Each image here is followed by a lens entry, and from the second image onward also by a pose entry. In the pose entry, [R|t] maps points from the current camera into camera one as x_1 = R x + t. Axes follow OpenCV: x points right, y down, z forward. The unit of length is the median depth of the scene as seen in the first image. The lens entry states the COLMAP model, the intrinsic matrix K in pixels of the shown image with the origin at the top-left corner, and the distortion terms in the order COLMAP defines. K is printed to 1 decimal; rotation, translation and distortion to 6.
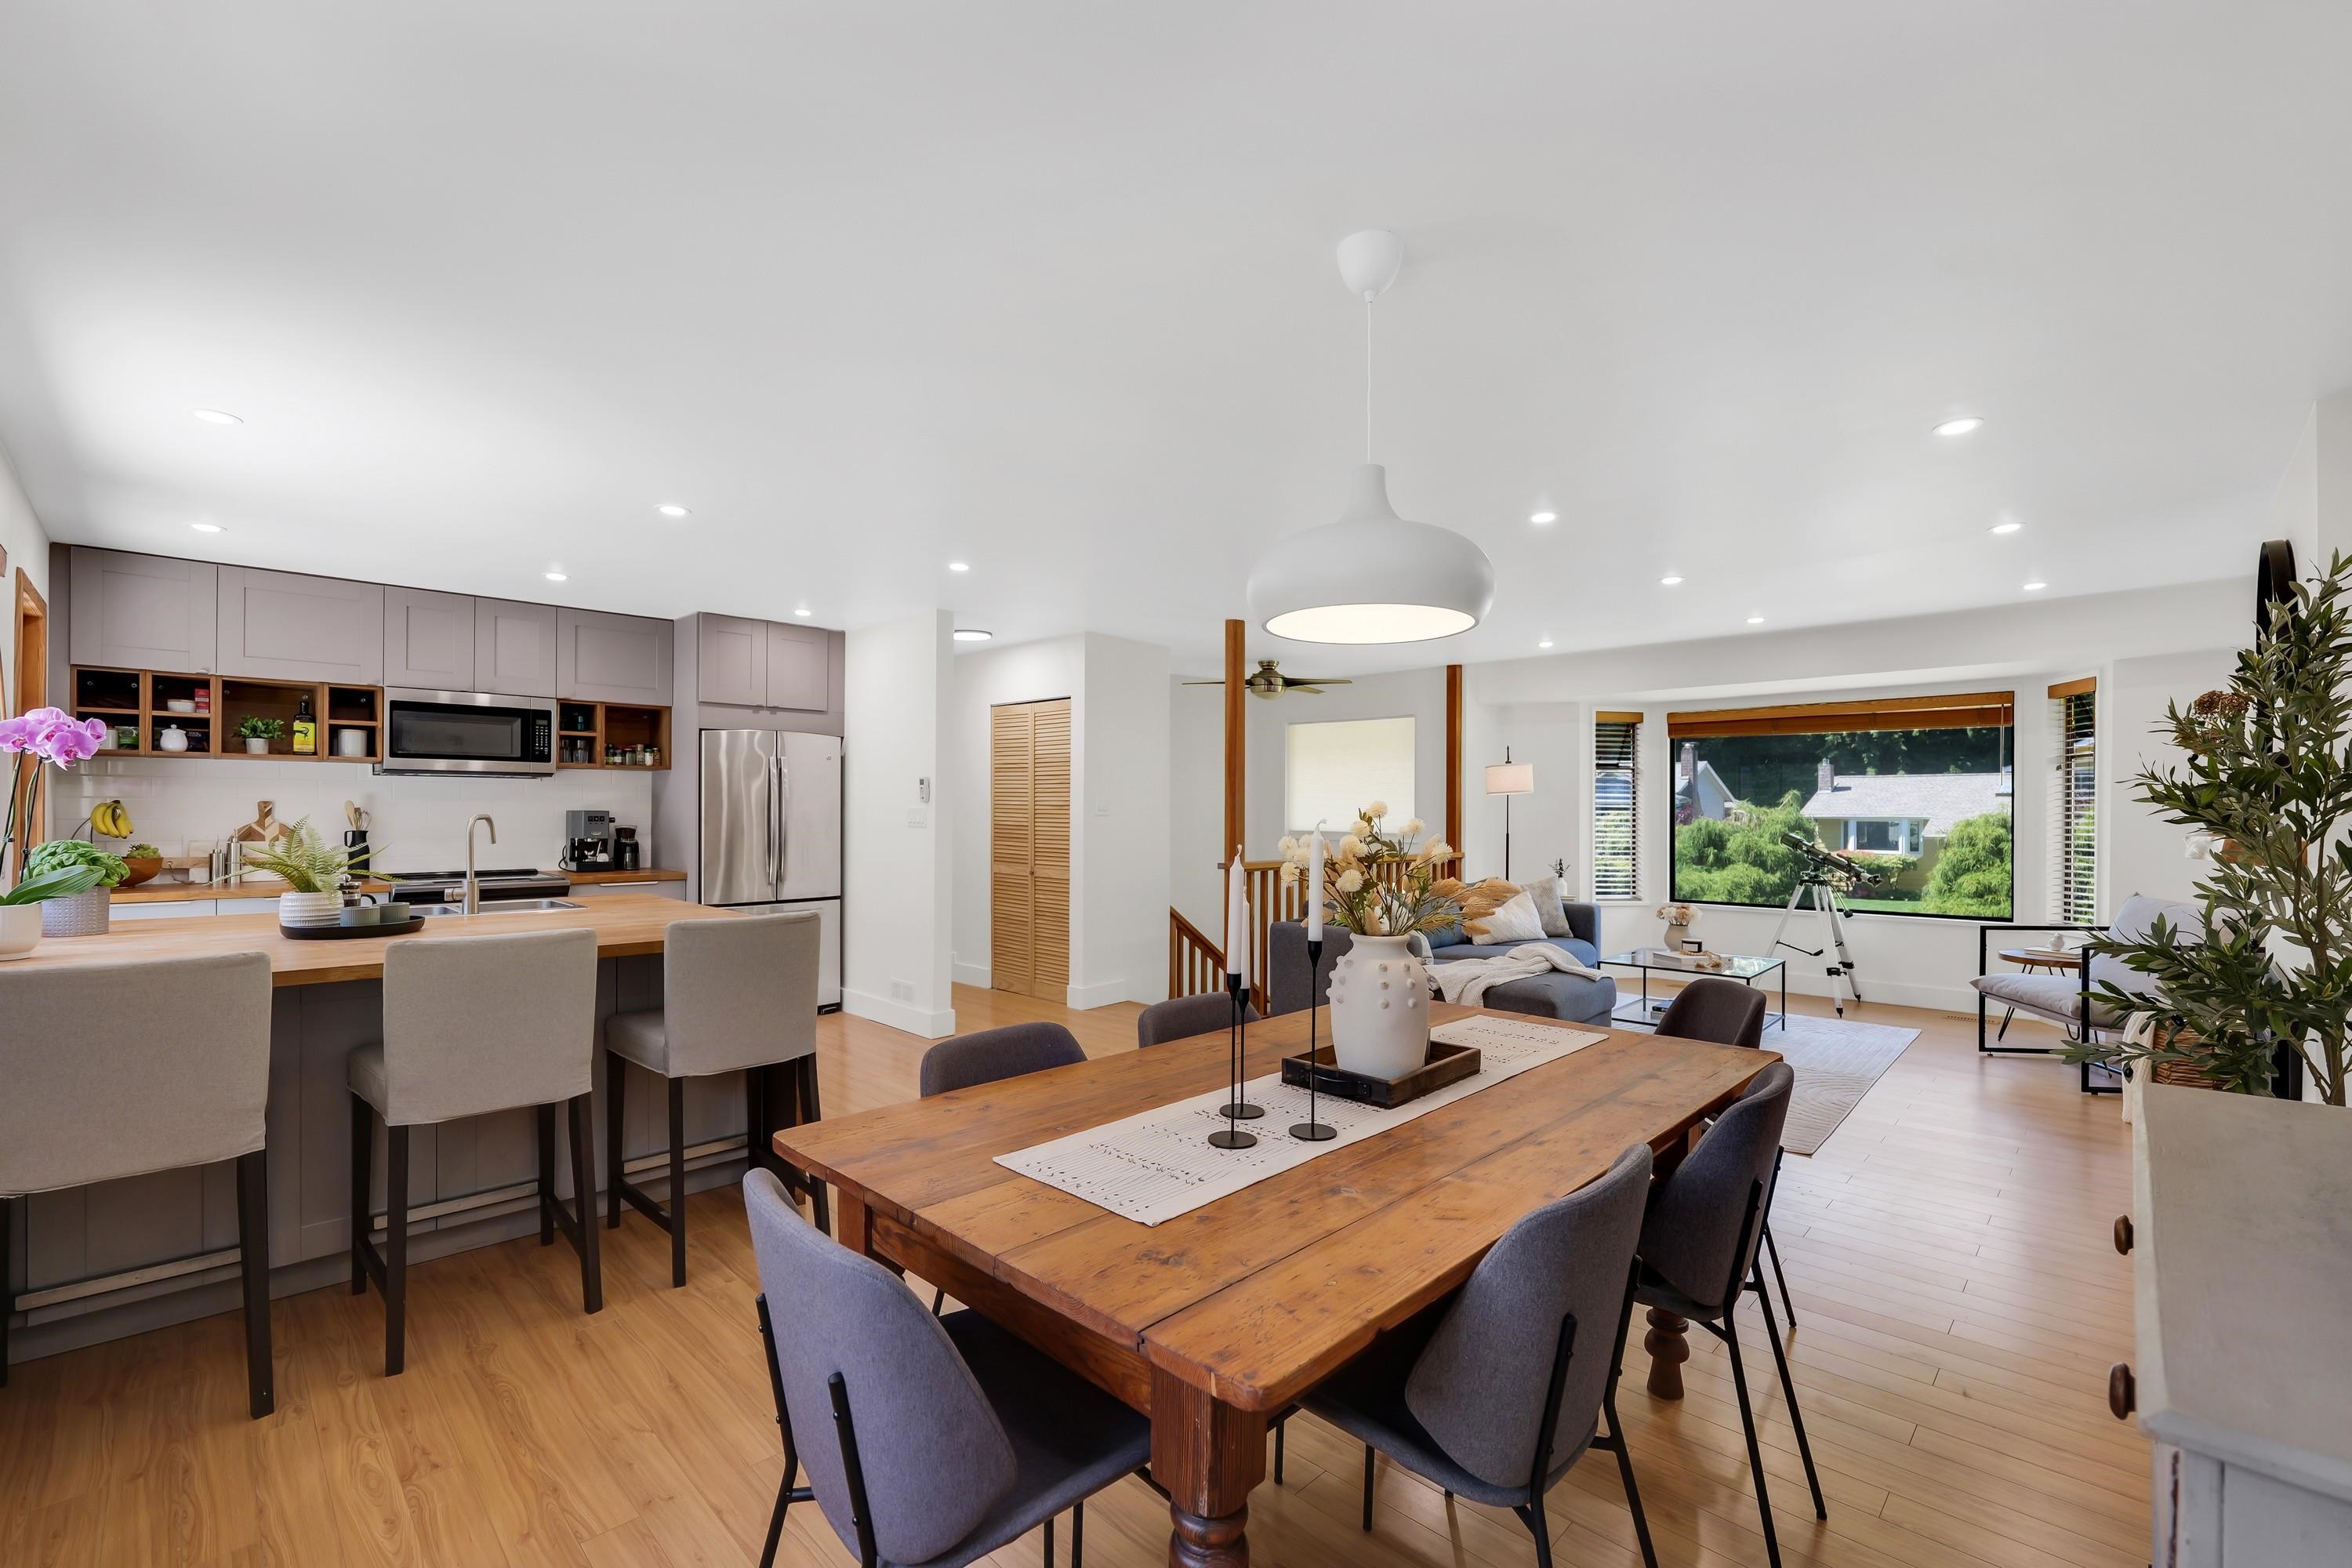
lens RADIAL K [[985.6, 0, 1186.2], [0, 985.6, 795.4], [0, 0, 1]] dist [-0.009805, -0.000217]
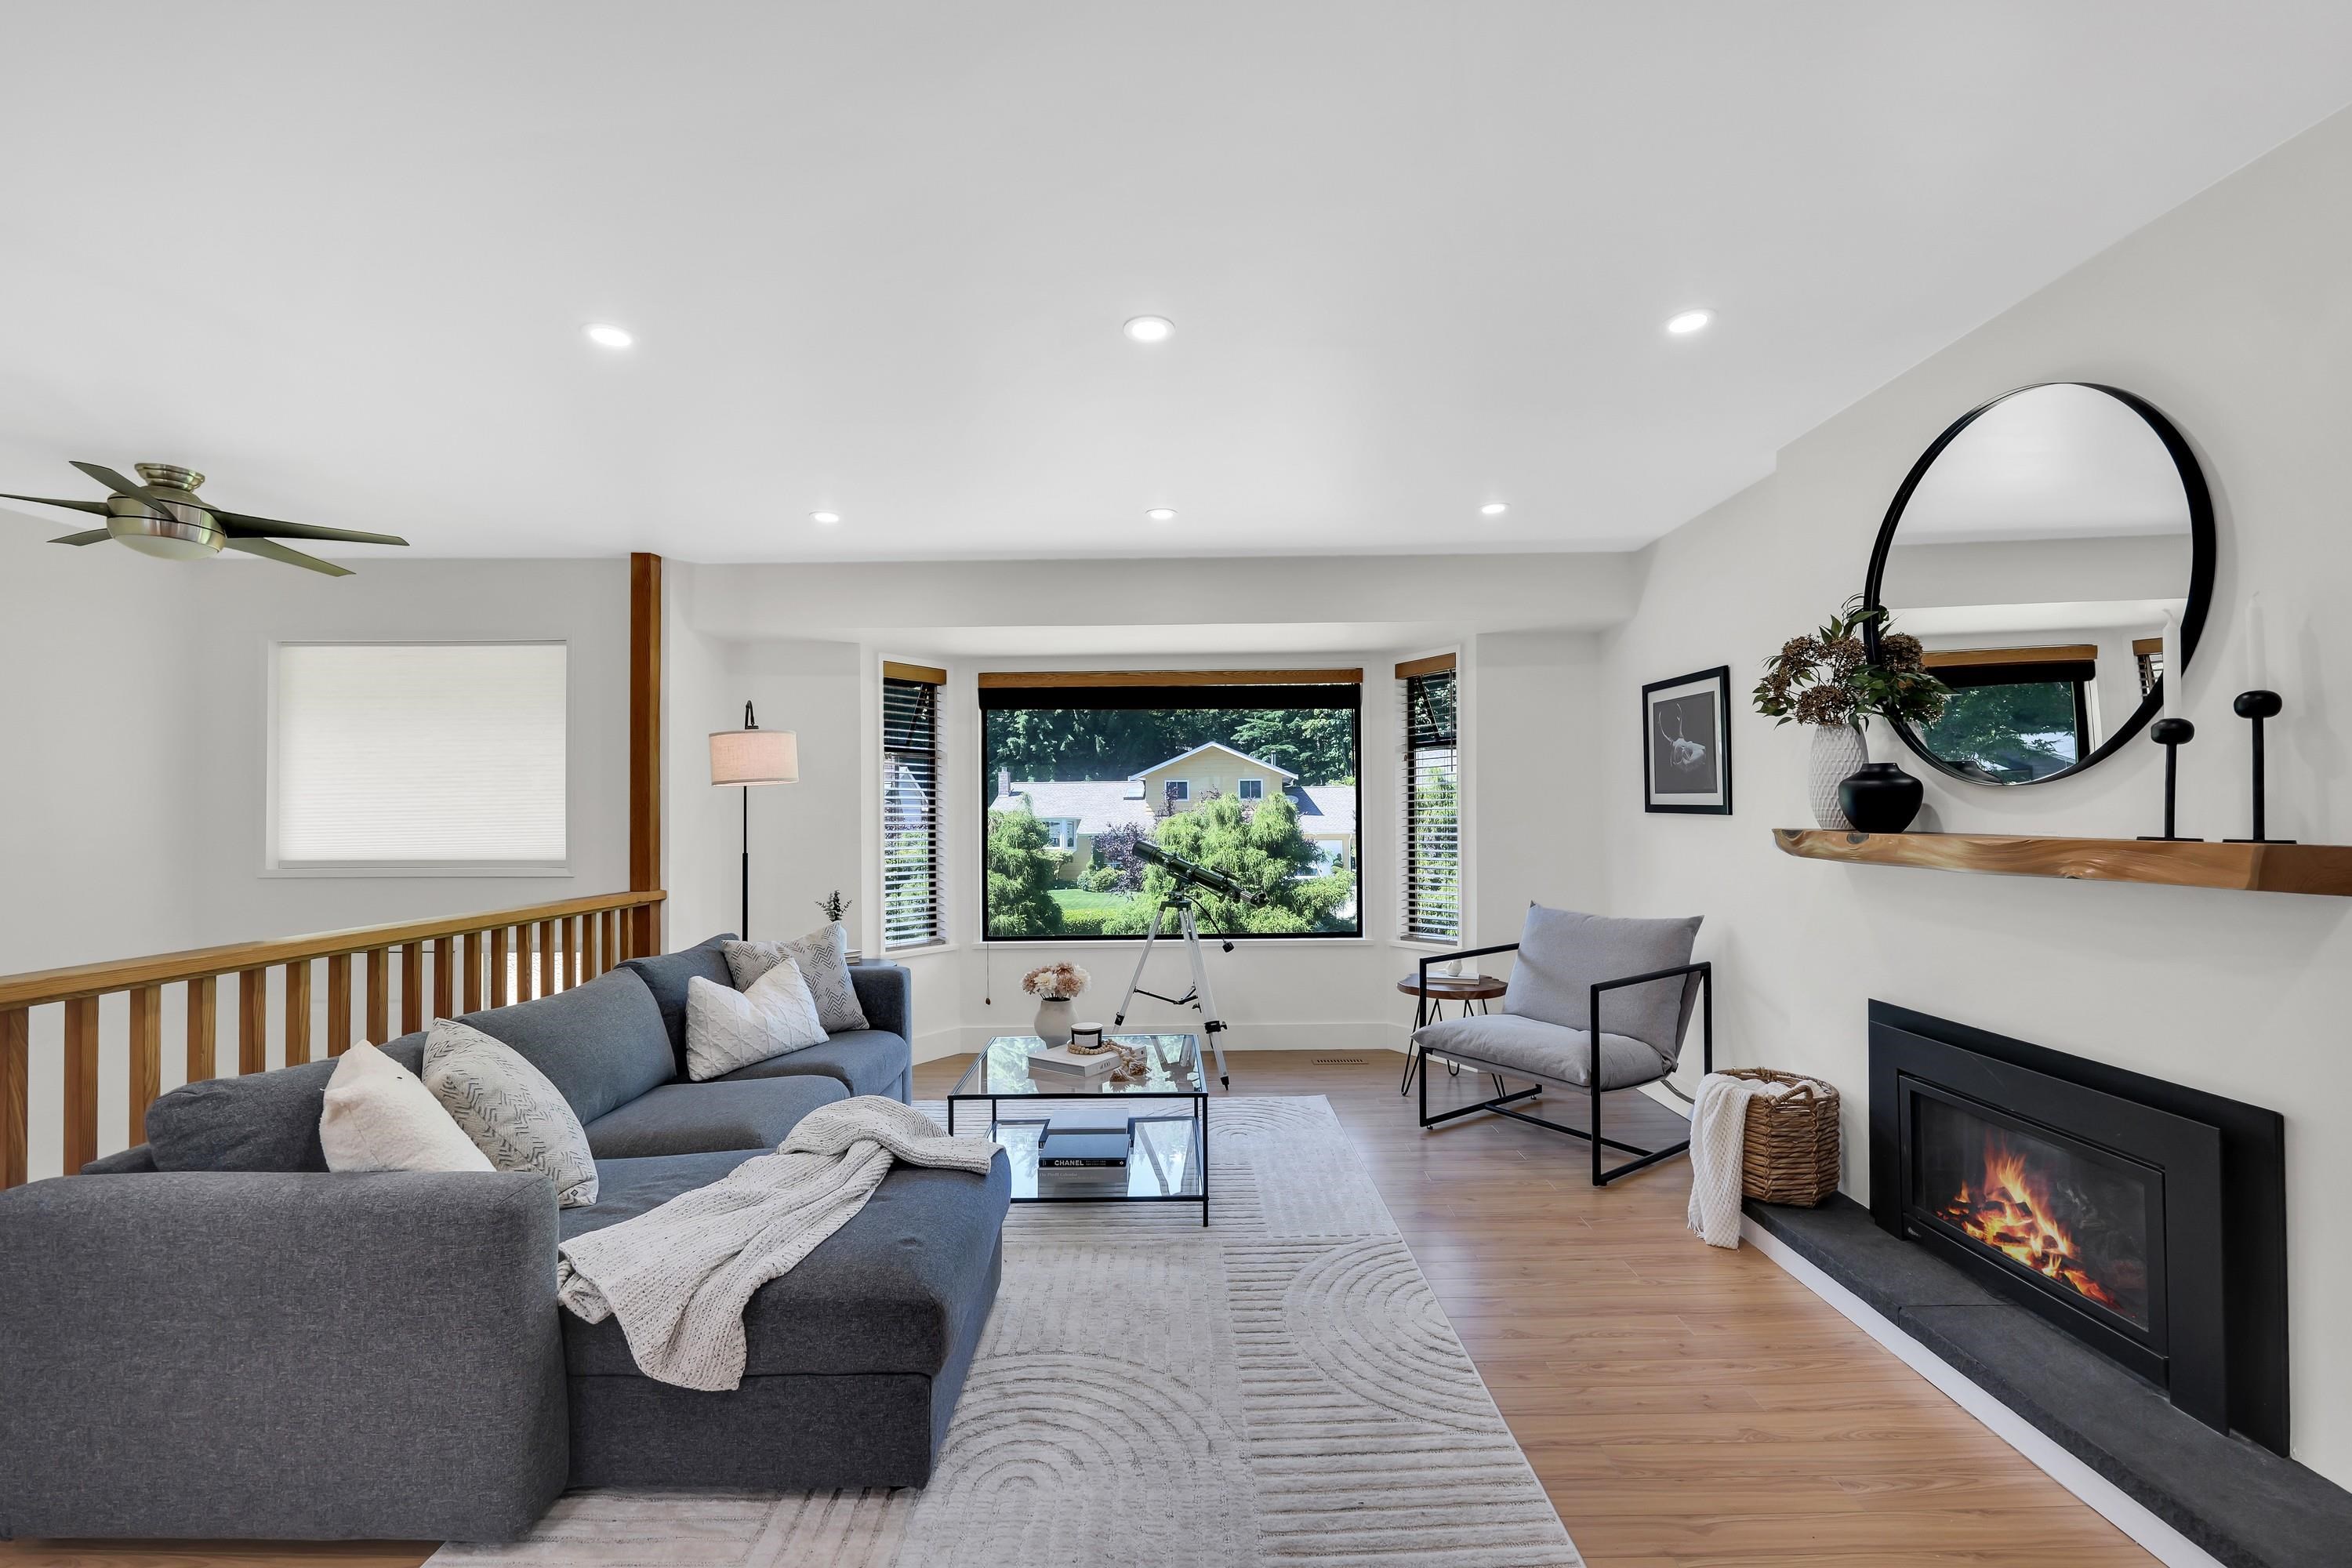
lens RADIAL K [[985.6, 0, 1186.2], [0, 985.6, 795.4], [0, 0, 1]] dist [-0.009805, -0.000217]
pose [[0.715426, 0.001856, 0.698686, 0.103654], [0.001676, 0.999989, -0.004372, 0.007270], [-0.698686, 0.004299, 0.715415, 0.392492]]
